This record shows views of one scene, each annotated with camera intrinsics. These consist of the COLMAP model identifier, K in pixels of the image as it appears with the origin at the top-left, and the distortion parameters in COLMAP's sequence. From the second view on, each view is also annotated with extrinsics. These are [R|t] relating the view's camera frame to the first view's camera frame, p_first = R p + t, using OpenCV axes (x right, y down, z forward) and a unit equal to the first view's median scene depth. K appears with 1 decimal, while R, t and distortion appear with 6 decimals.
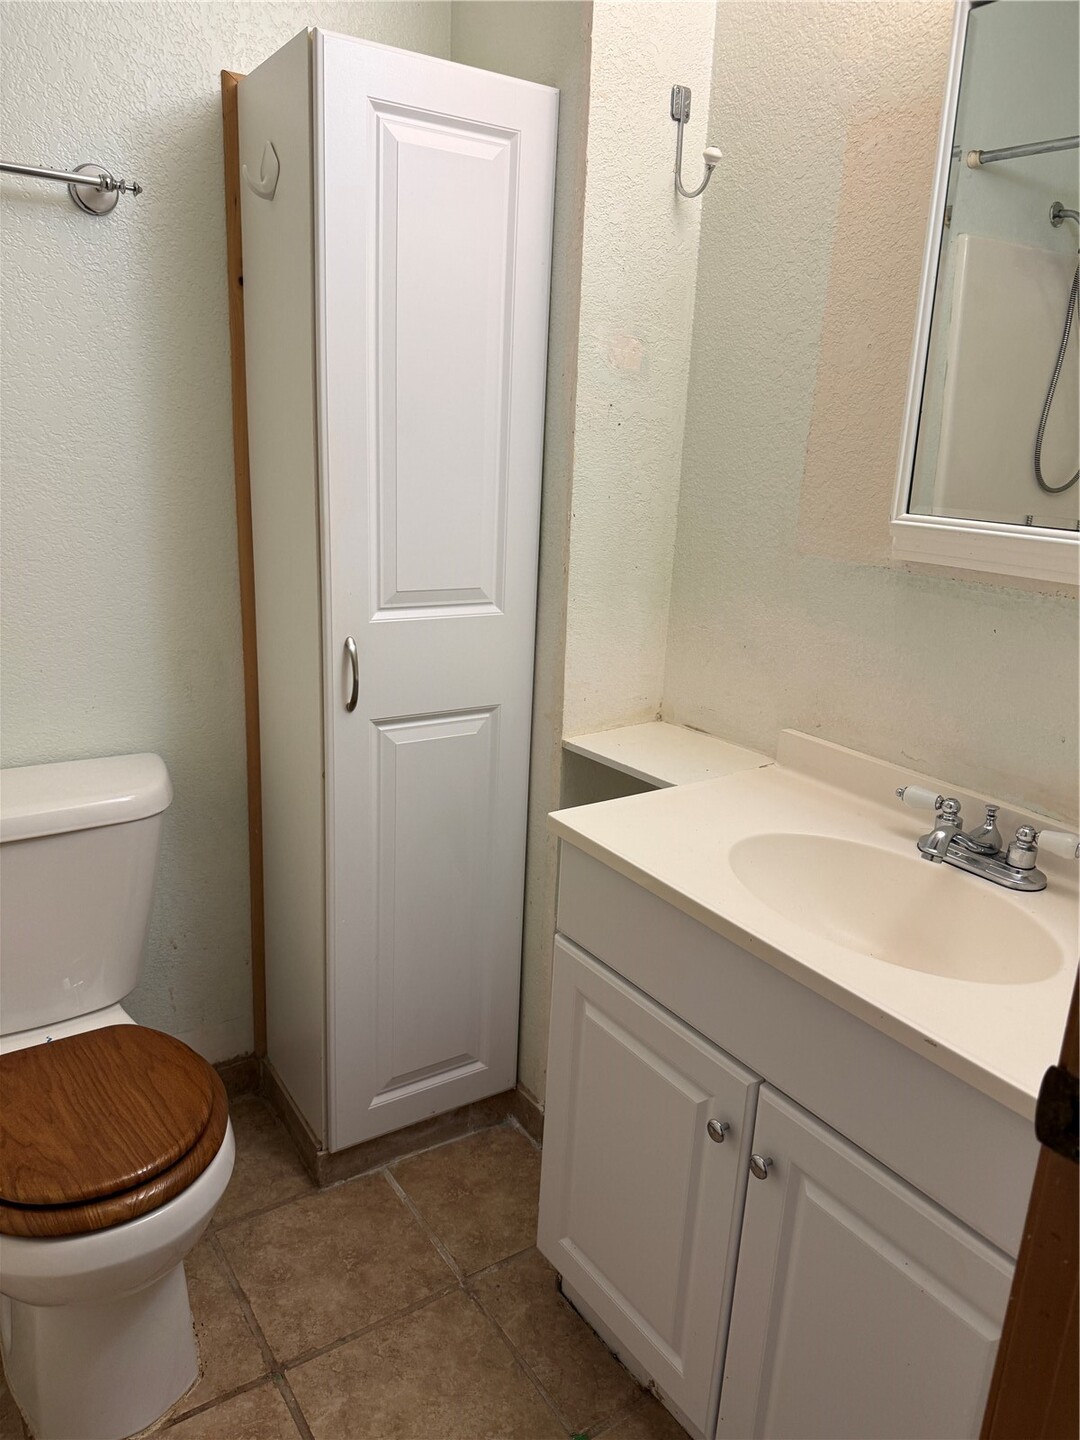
lens RADIAL K [[1020.9, 0, 533.7], [0, 1020.9, 725.4], [0, 0, 1]] dist [0.028253, -0.034769]
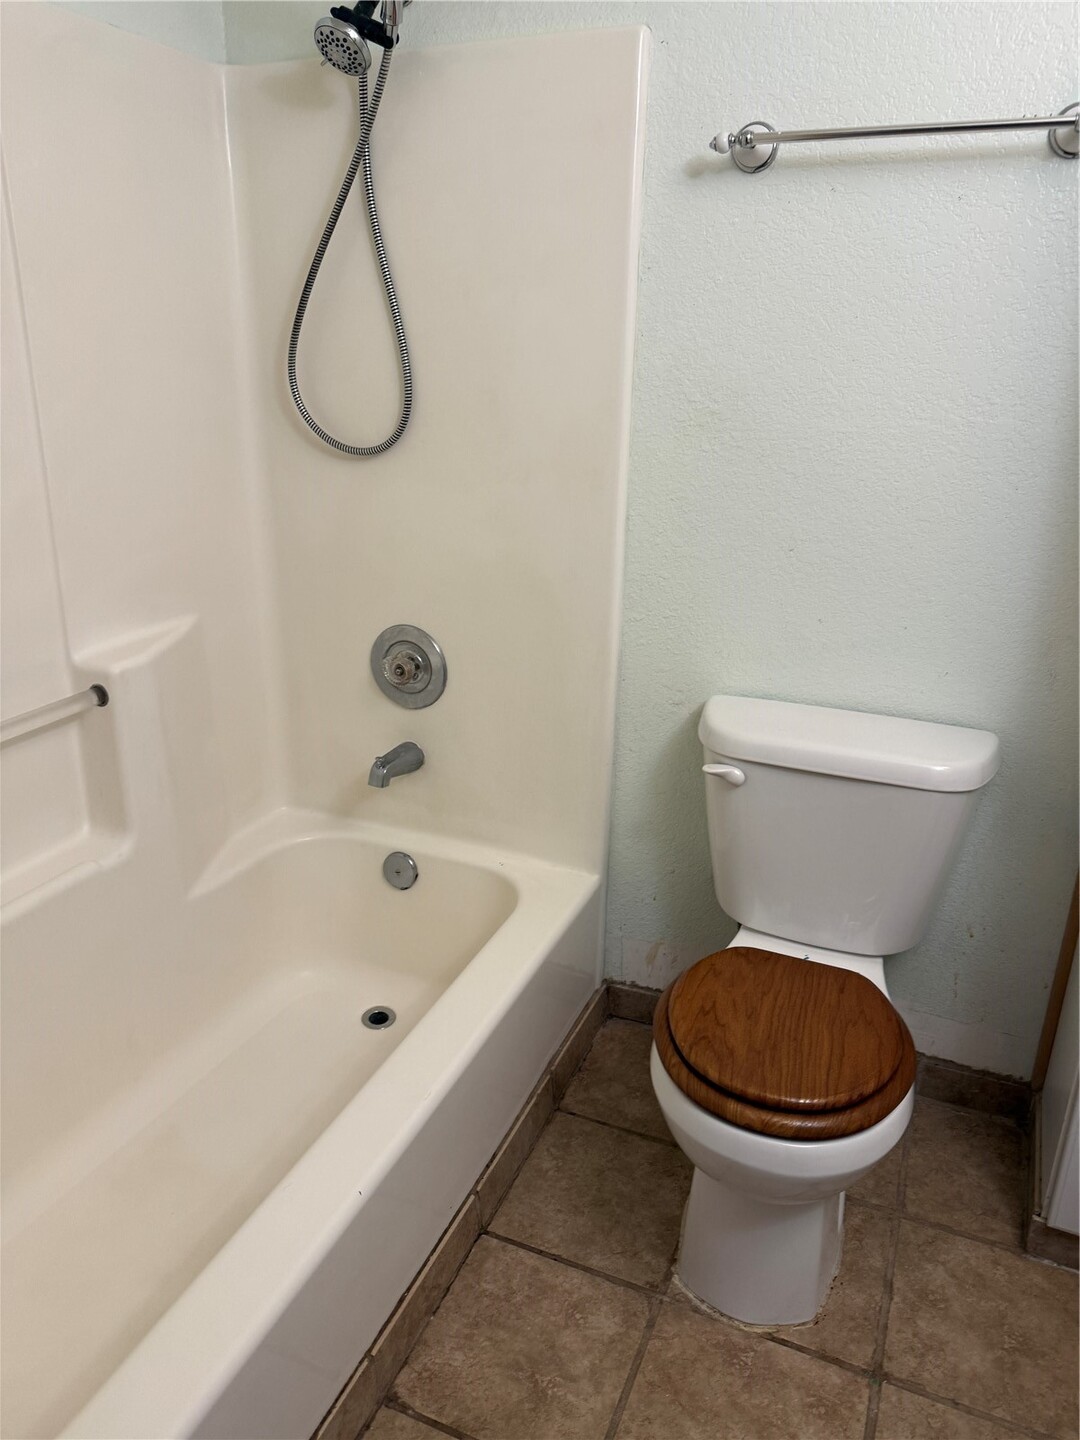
lens RADIAL K [[1016.3, 0, 538.7], [0, 1016.3, 731.8], [0, 0, 1]] dist [0.025652, -0.029222]
pose [[0.548220, 0.258759, -0.795298, 0.173808], [-0.230400, 0.960864, 0.153807, -0.026498], [0.803972, 0.098916, 0.586383, 0.112723]]
